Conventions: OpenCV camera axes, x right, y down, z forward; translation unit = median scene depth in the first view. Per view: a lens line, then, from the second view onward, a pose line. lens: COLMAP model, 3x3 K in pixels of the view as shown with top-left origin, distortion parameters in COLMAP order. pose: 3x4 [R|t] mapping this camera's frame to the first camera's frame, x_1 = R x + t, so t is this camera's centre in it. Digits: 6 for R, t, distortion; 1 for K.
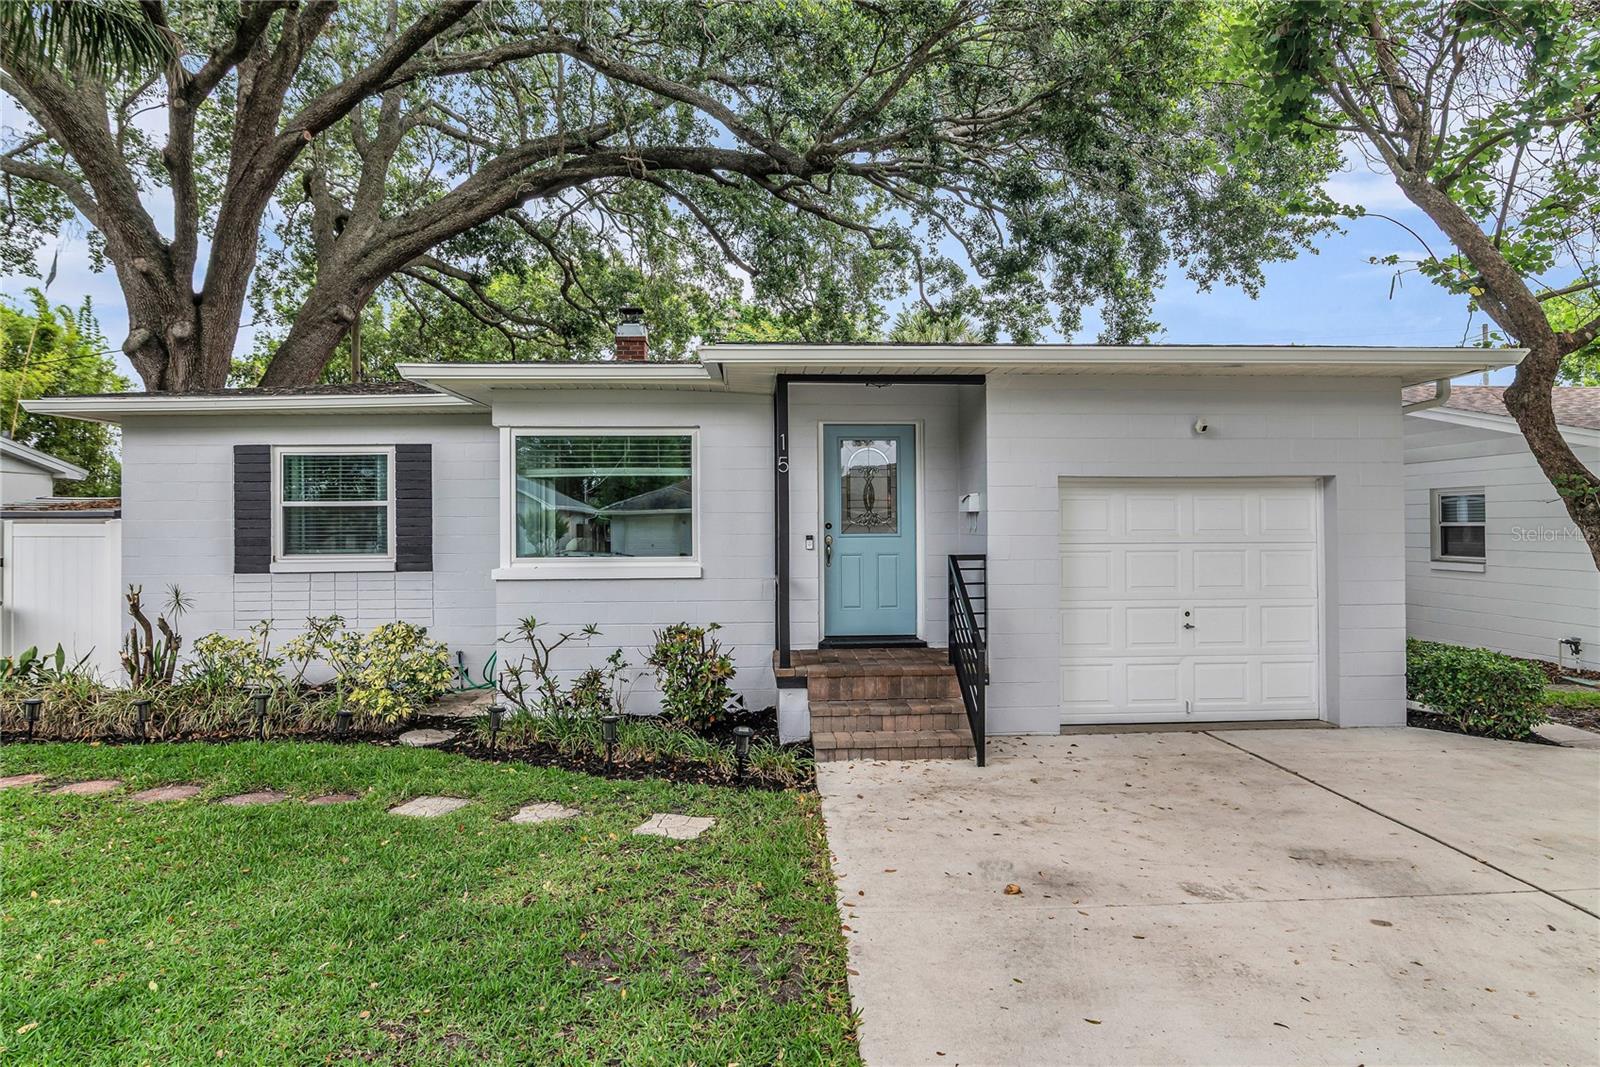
lens RADIAL K [[883.7, 0, 801.0], [0, 883.7, 510.5], [0, 0, 1]] dist [-0.019101, -0.000417]
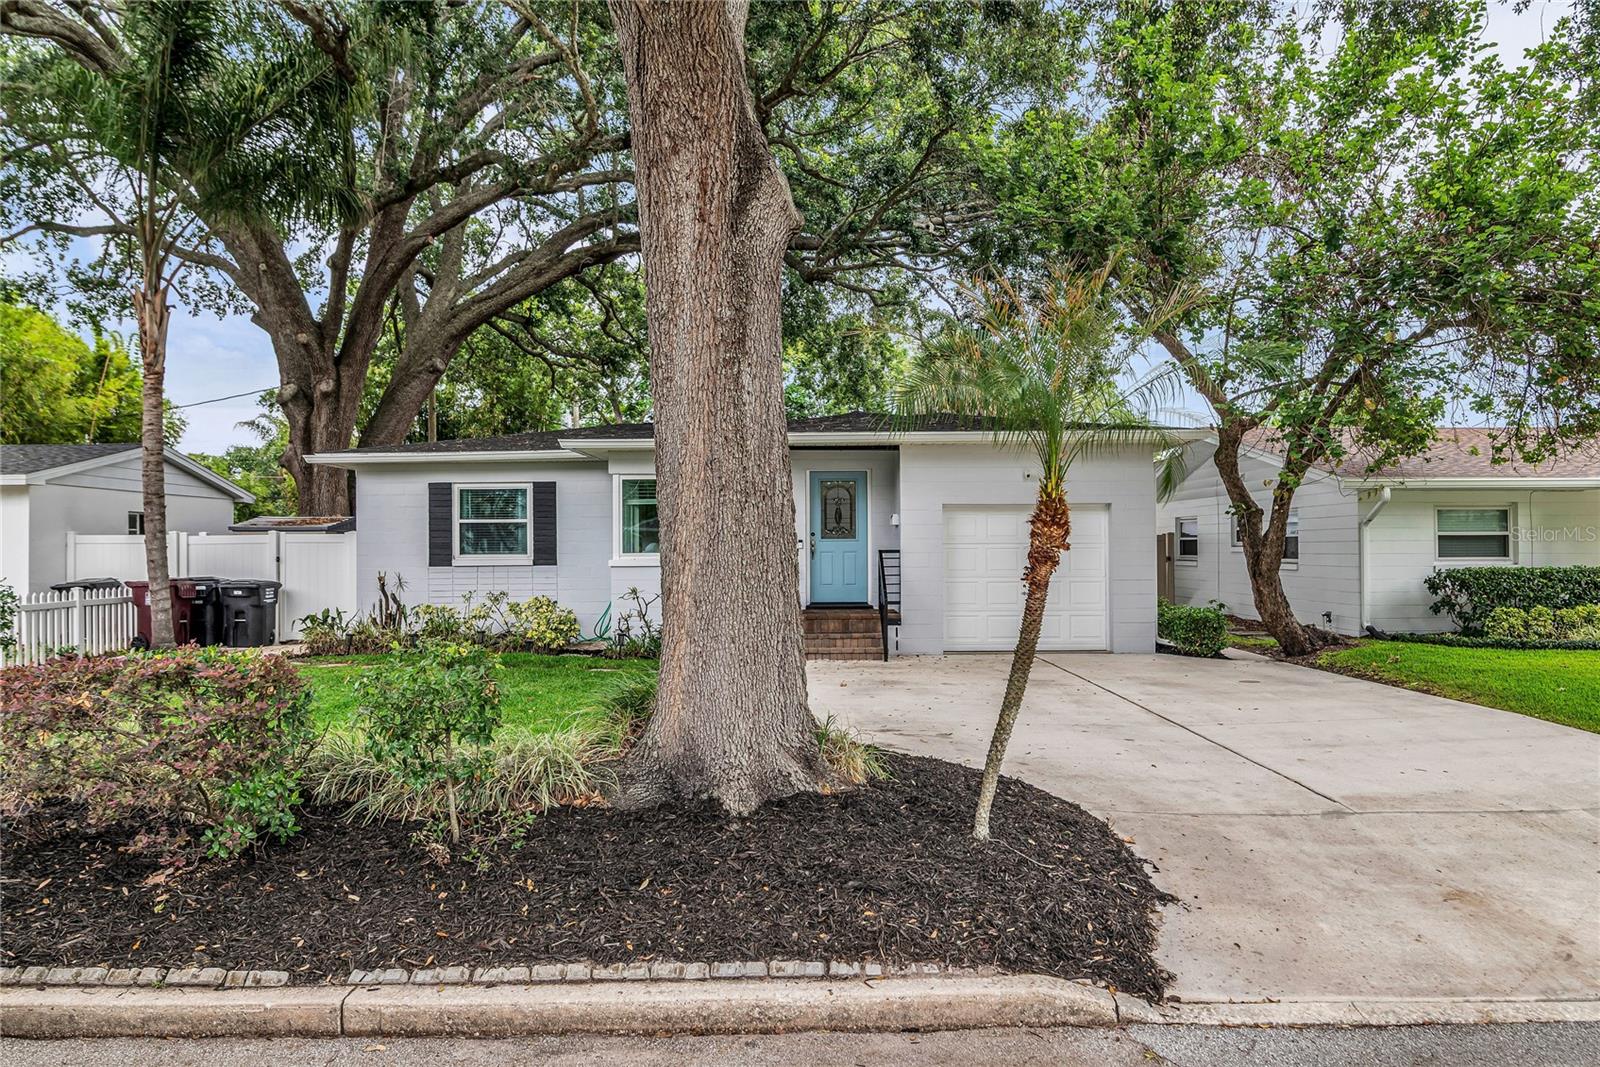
lens RADIAL K [[1035.9, 0, 802.6], [0, 1035.9, 536.4], [0, 0, 1]] dist [-0.021032, 0.001622]
pose [[0.999171, -0.000540, -0.040708, 0.077536], [0.000723, 0.999990, 0.004467, 0.011294], [0.040705, -0.004493, 0.999161, -0.770527]]
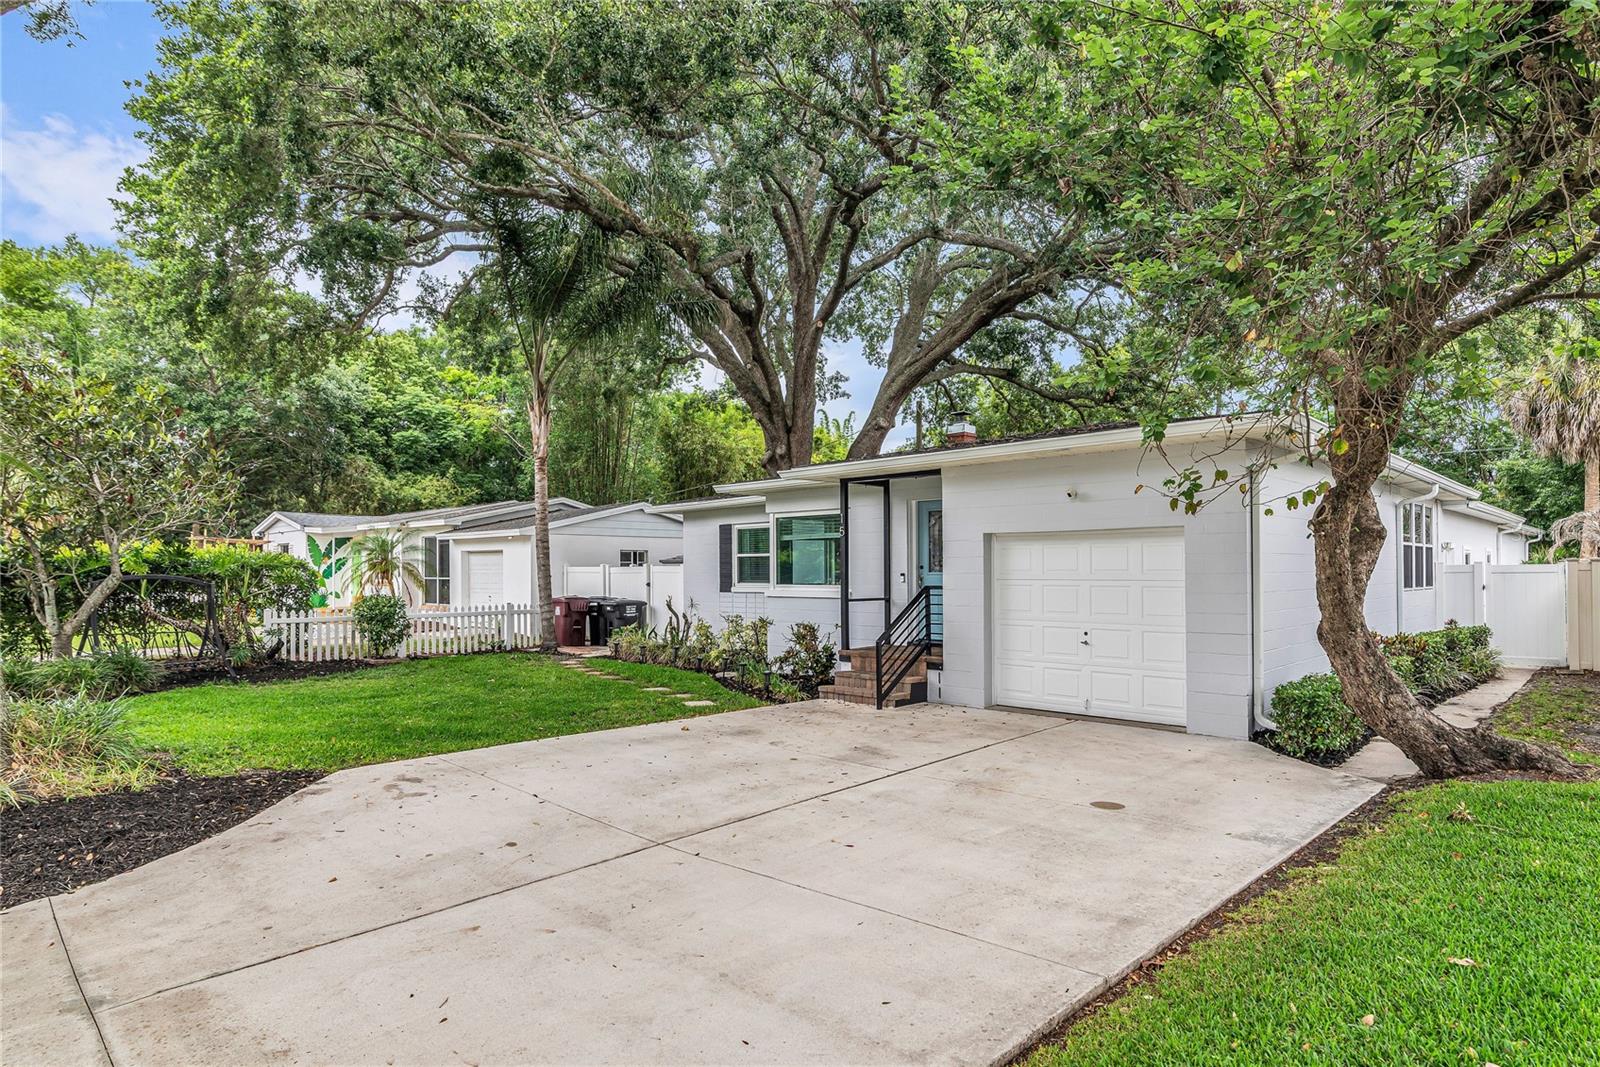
lens RADIAL K [[883.7, 0, 806.7], [0, 883.7, 537.4], [0, 0, 1]] dist [-0.019101, -0.000417]
pose [[0.678462, -0.024011, -0.734243, 0.892821], [0.009467, 0.999668, -0.023944, 0.000436], [0.734575, 0.009294, 0.678464, -0.165507]]
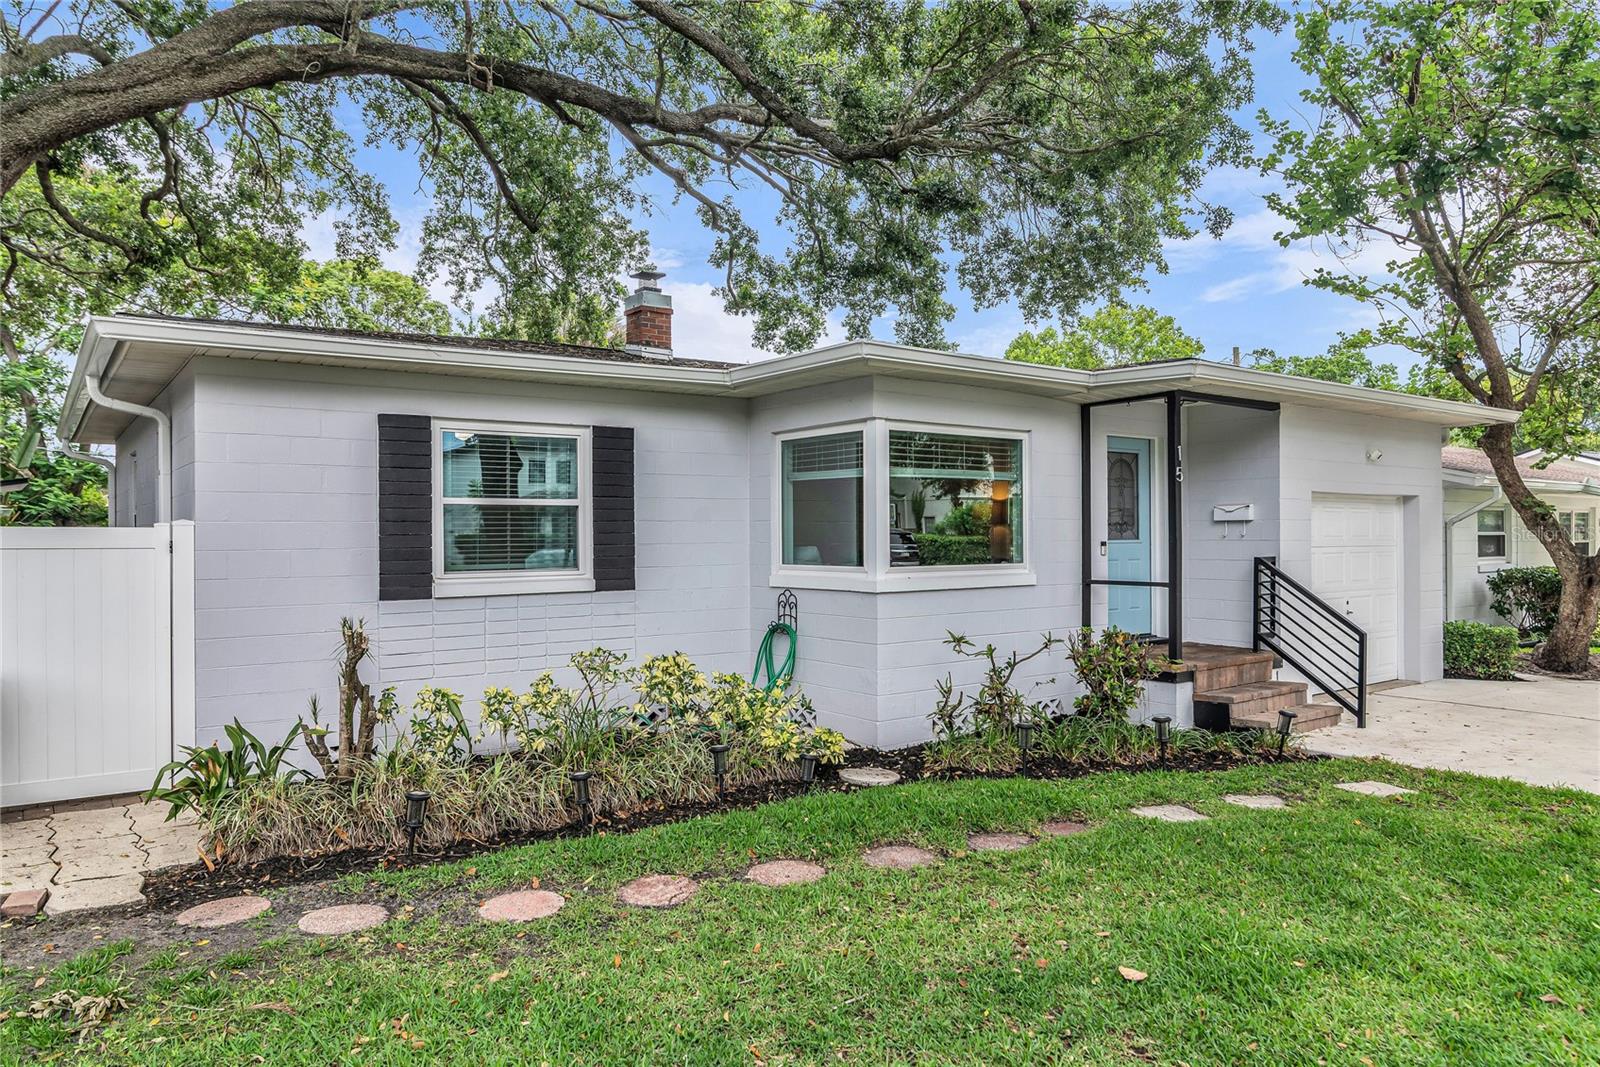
lens RADIAL K [[1035.9, 0, 788.1], [0, 1035.9, 524.0], [0, 0, 1]] dist [-0.021032, 0.001622]
pose [[0.844843, 0.006831, 0.534971, -0.806696], [-0.007851, 0.999969, -0.000370, 0.009568], [-0.534957, -0.003888, 0.844870, 0.144714]]
